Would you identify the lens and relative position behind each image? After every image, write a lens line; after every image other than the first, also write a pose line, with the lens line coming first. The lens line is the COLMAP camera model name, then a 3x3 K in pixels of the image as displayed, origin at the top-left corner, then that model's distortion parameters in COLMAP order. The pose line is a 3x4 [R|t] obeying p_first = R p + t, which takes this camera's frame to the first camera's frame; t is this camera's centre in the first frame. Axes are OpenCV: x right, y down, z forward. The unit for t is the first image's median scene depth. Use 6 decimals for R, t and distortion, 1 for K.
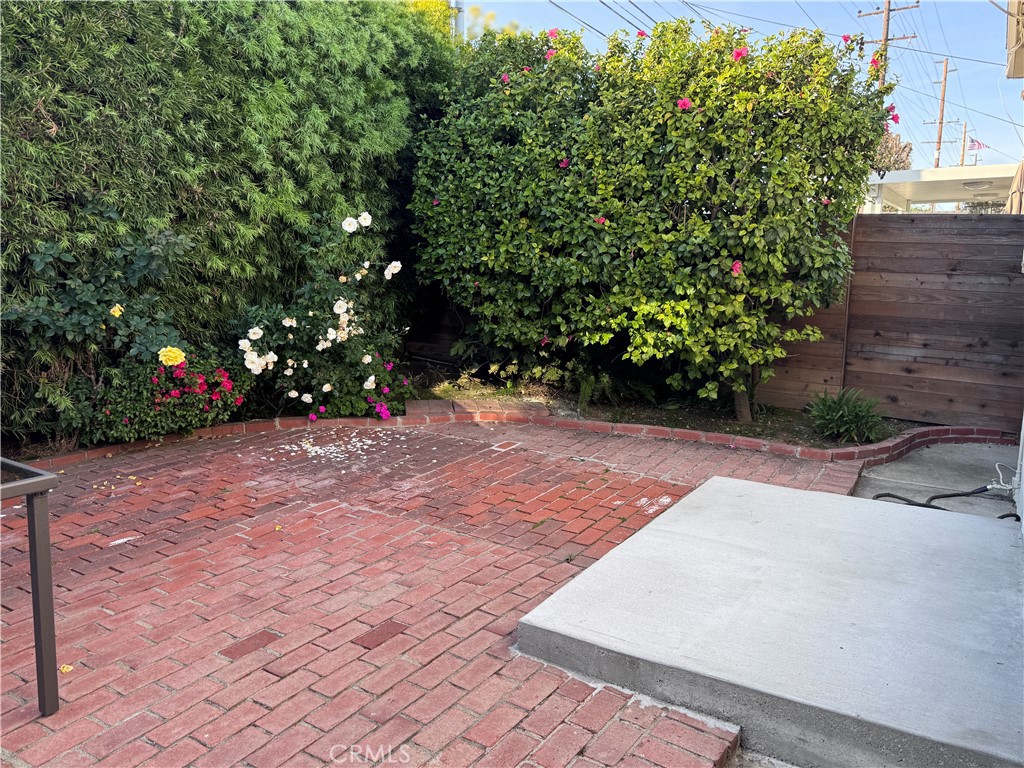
lens RADIAL K [[799.4, 0, 512.0], [0, 799.4, 384.0], [0, 0, 1]] dist [-0.002385, -0.001711]
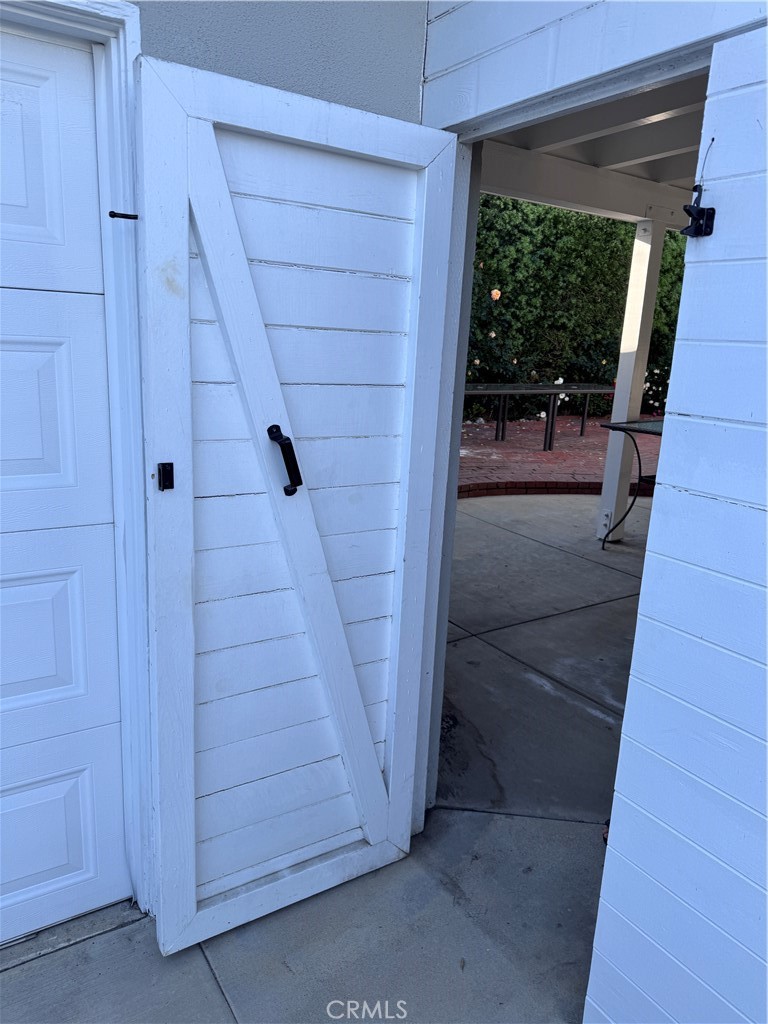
lens RADIAL K [[720.8, 0, 384.0], [0, 720.8, 512.0], [0, 0, 1]] dist [0.005649, 0.000581]
pose [[0.903292, 0.126298, -0.410015, -0.068574], [-0.097442, 0.991107, 0.090621, 0.235522], [0.417814, -0.041905, 0.907566, -1.411817]]
